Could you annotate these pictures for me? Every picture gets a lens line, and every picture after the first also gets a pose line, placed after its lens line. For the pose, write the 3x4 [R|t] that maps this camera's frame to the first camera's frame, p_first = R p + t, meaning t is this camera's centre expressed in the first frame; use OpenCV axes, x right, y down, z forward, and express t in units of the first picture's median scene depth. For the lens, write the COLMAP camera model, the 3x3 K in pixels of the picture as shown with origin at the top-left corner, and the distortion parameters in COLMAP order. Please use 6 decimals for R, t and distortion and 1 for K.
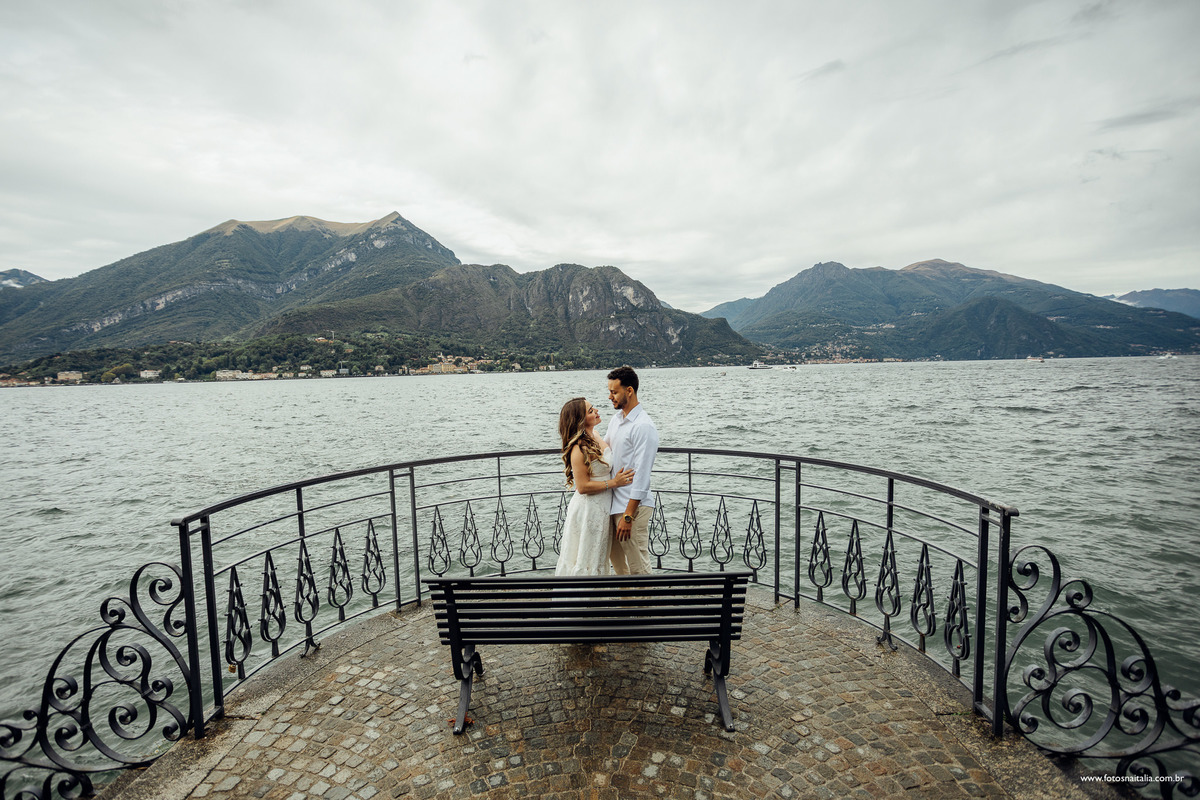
lens RADIAL K [[653.6, 0, 656.4], [0, 653.6, 376.0], [0, 0, 1]] dist [-0.035442, 0.025112]
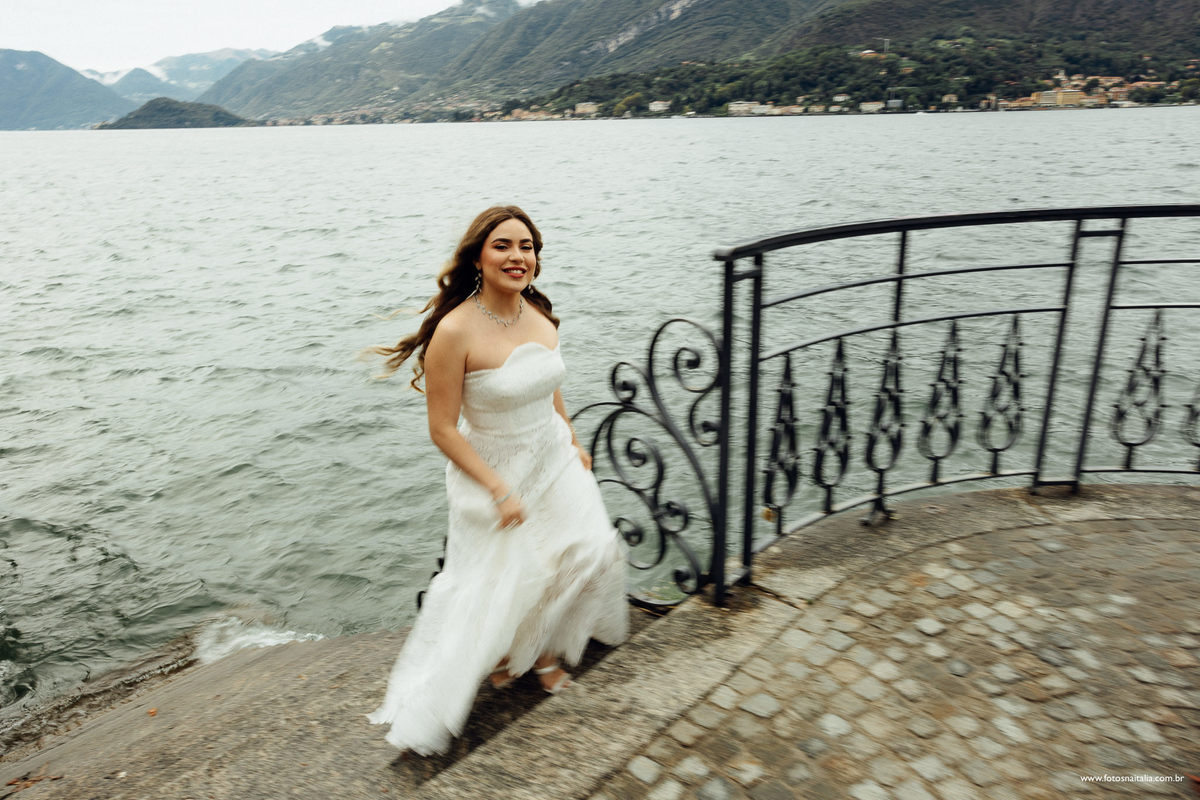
lens RADIAL K [[953.7, 0, 594.5], [0, 953.7, 401.9], [0, 0, 1]] dist [0.016806, 0.005443]
pose [[0.745194, 0.223315, -0.628344, -0.216635], [-0.039663, 0.955435, 0.292525, 0.087230], [0.665667, -0.193066, 0.720841, 0.240795]]
